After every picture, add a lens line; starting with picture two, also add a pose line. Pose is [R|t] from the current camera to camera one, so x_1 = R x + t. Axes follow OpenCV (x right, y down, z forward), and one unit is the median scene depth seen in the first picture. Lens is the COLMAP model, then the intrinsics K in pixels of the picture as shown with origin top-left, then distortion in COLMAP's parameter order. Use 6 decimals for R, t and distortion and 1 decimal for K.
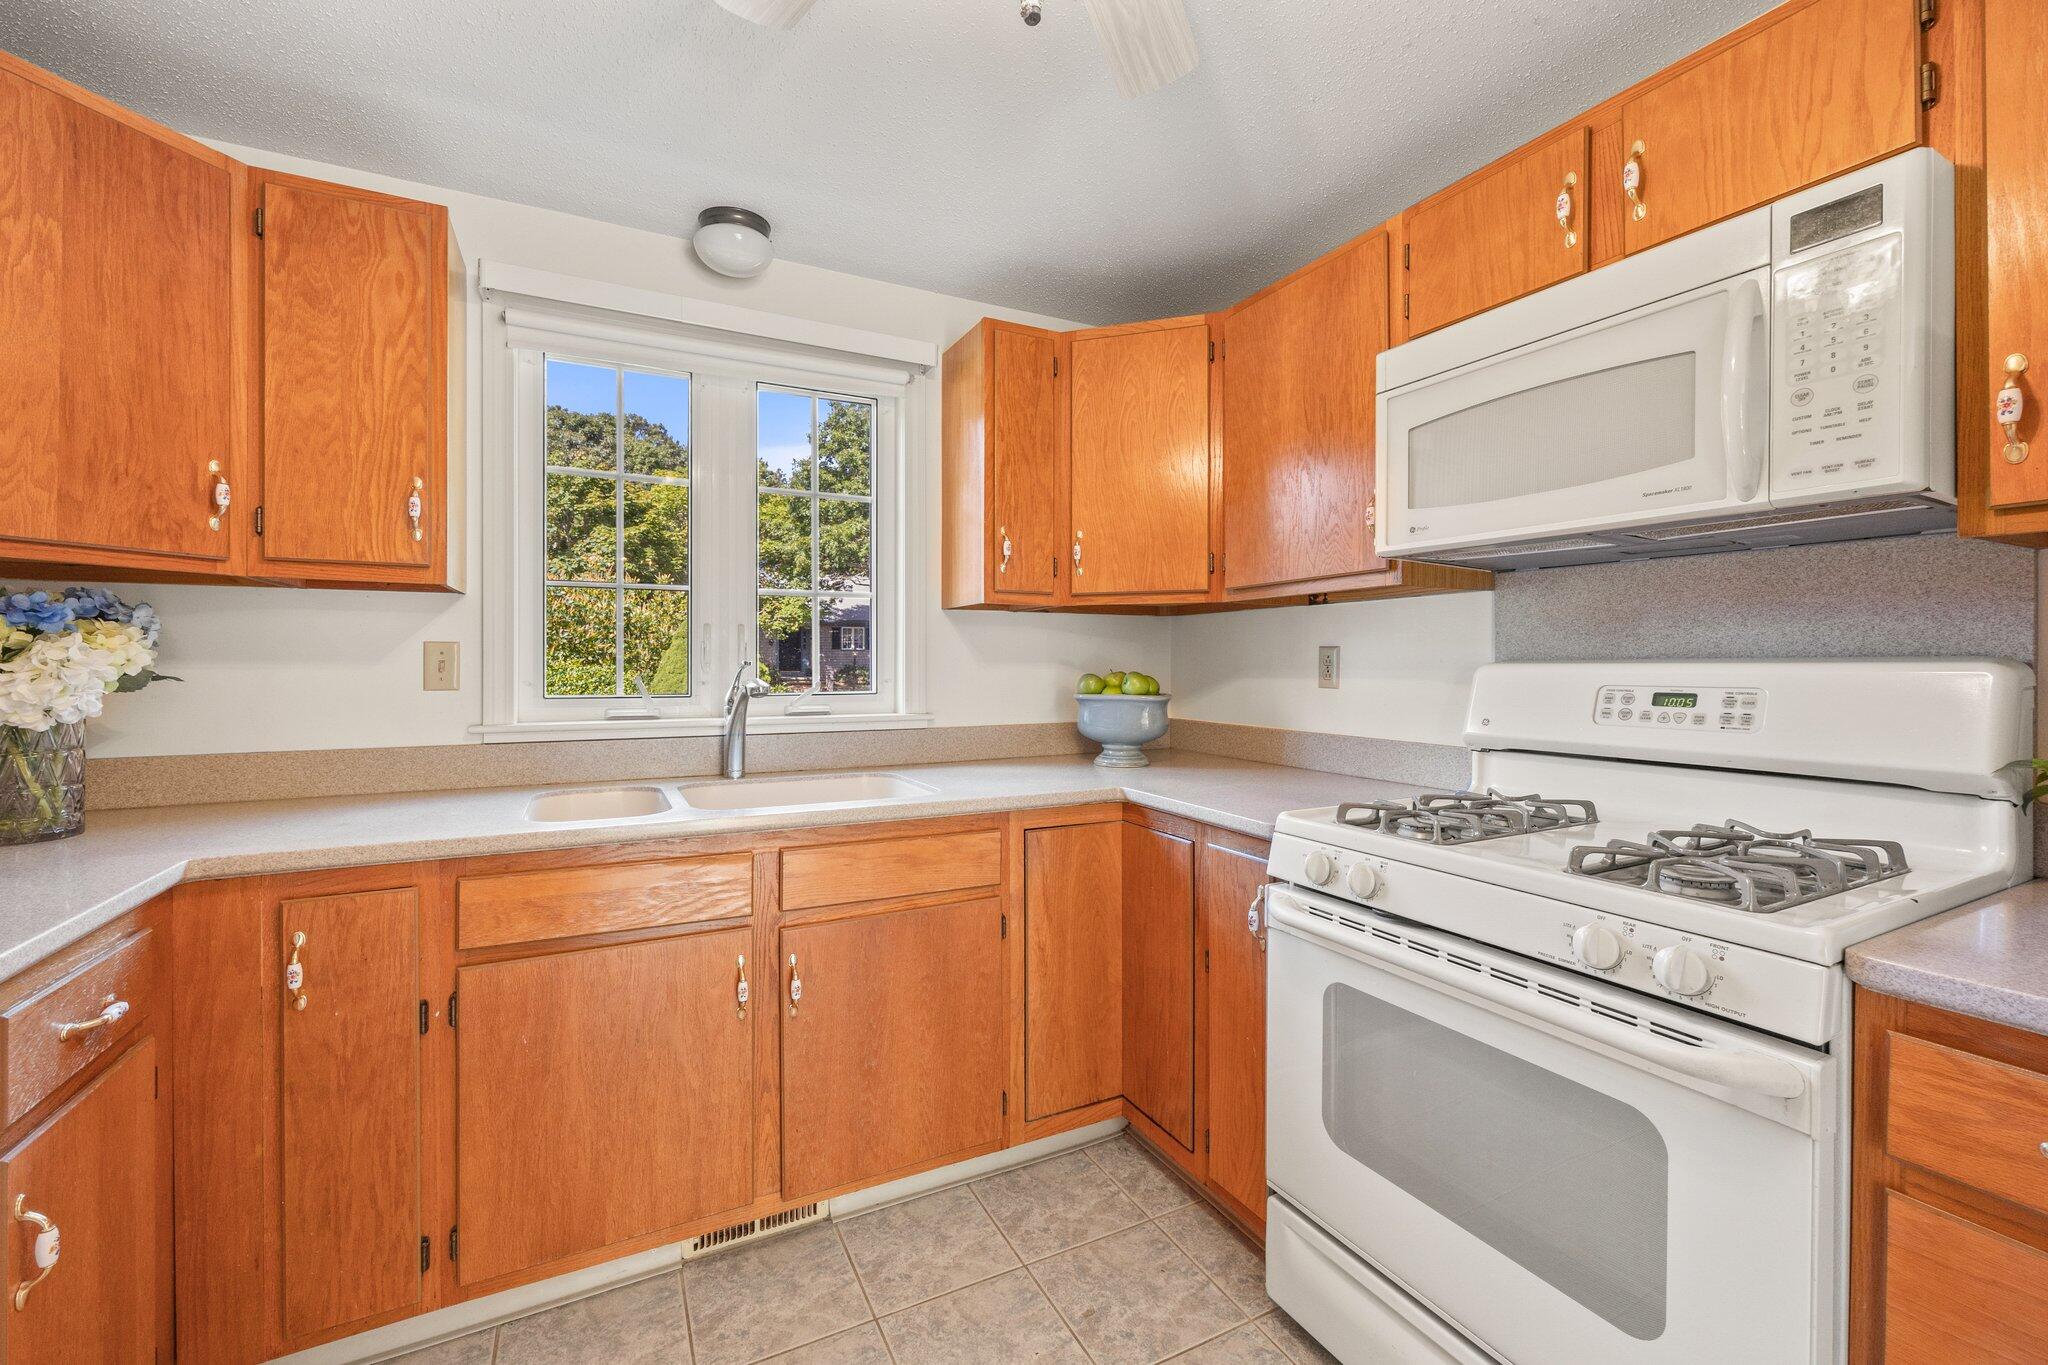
lens RADIAL K [[817.2, 0, 1034.4], [0, 817.2, 664.4], [0, 0, 1]] dist [0.000087, -0.000692]
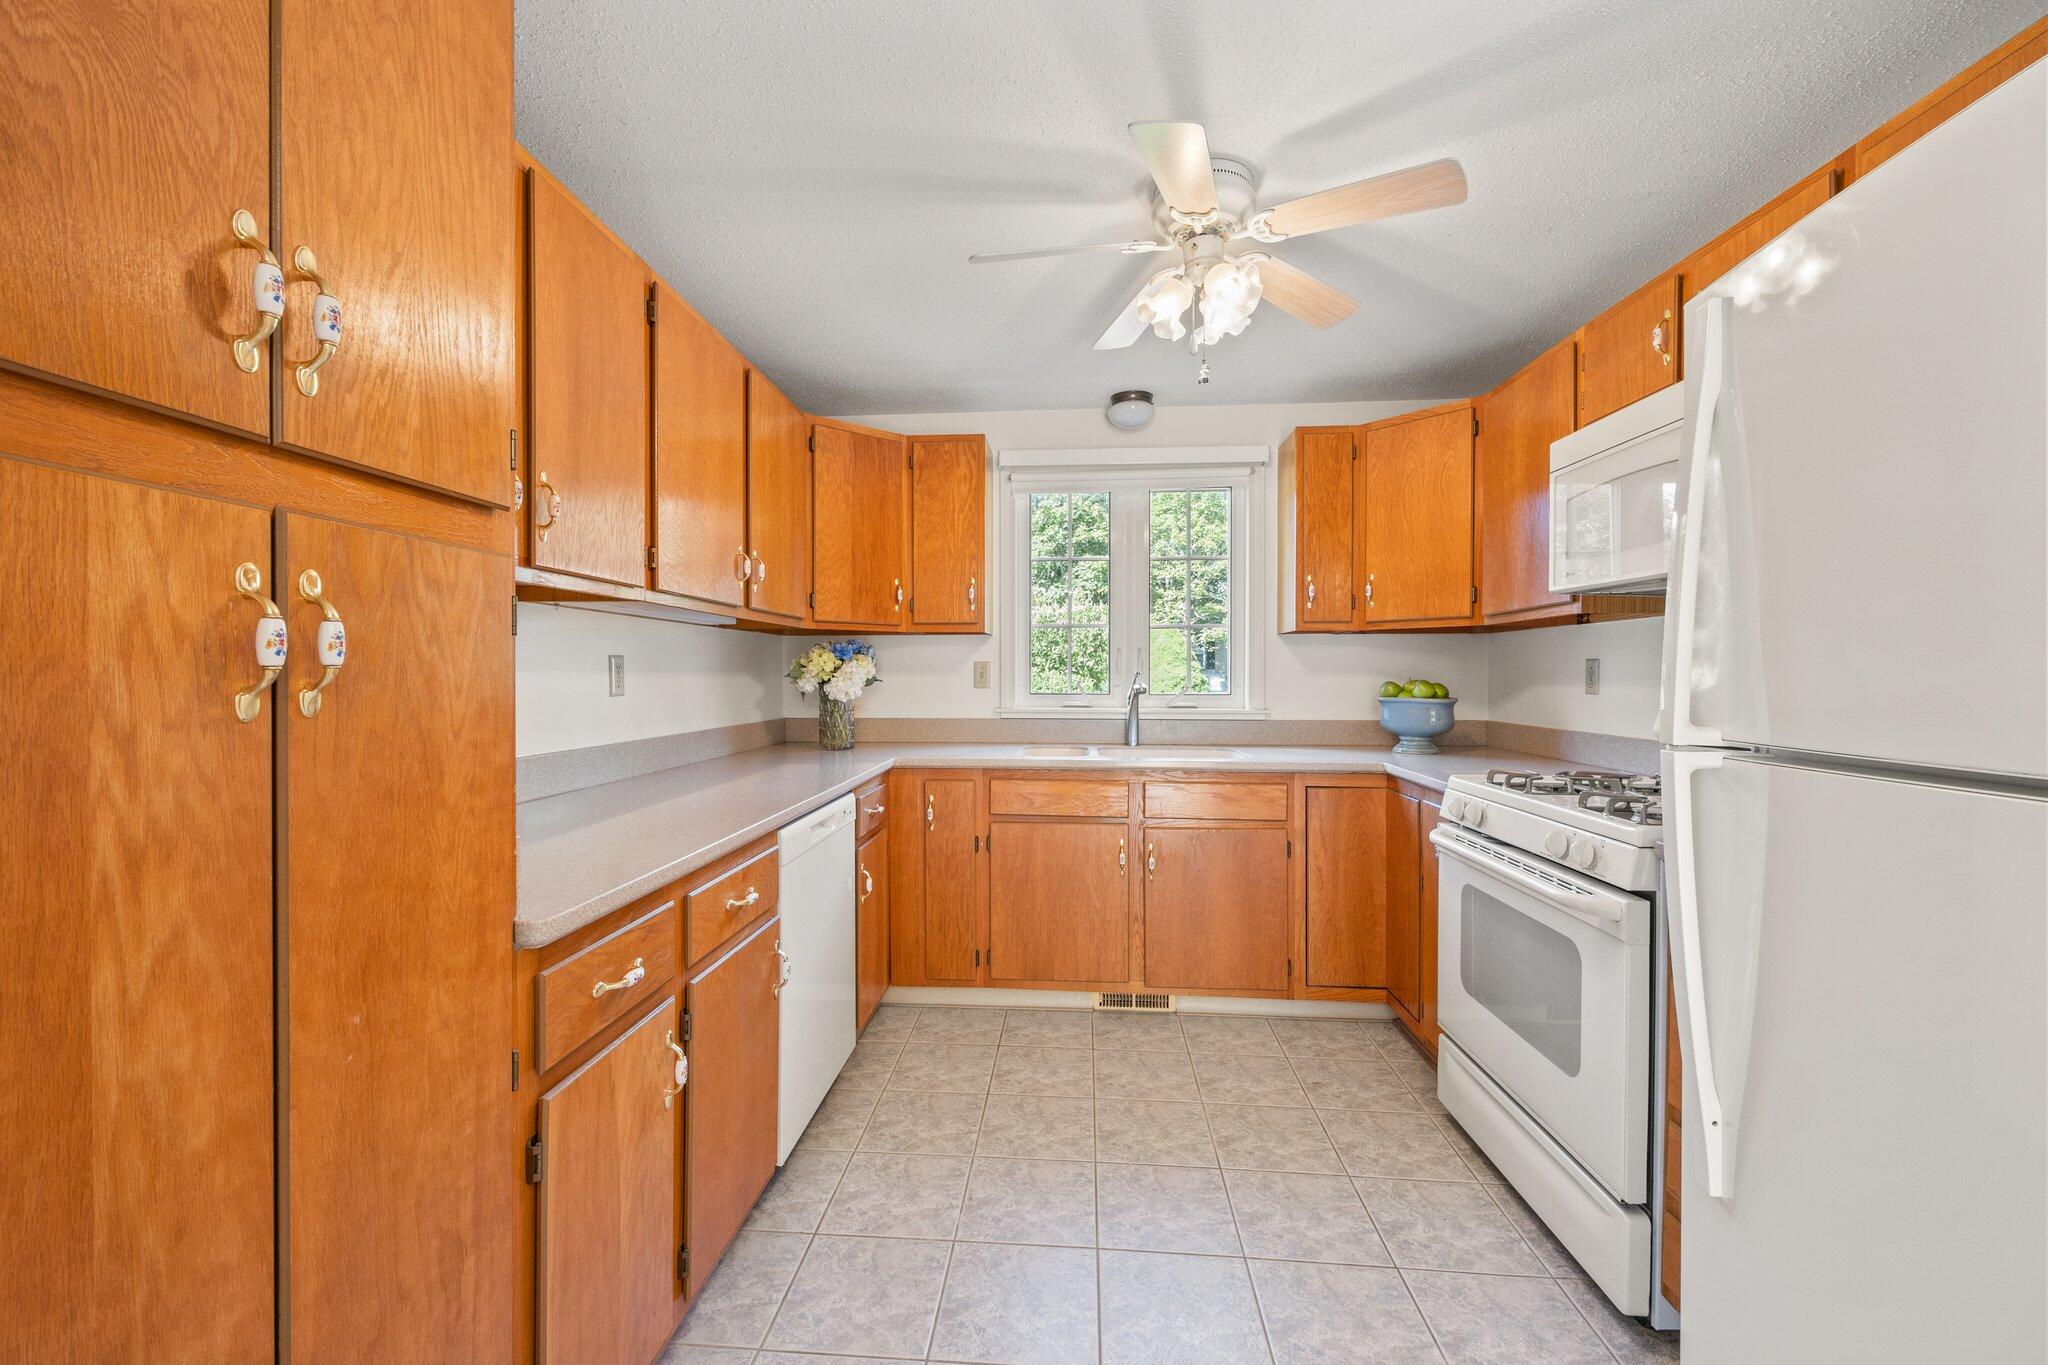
lens RADIAL K [[817.2, 0, 1023.0], [0, 817.2, 687.7], [0, 0, 1]] dist [0.000087, -0.000692]
pose [[0.842880, 0.008850, -0.538029, 0.394741], [-0.000435, 0.999876, 0.015766, 0.001927], [0.538102, -0.013055, 0.842779, -0.578255]]
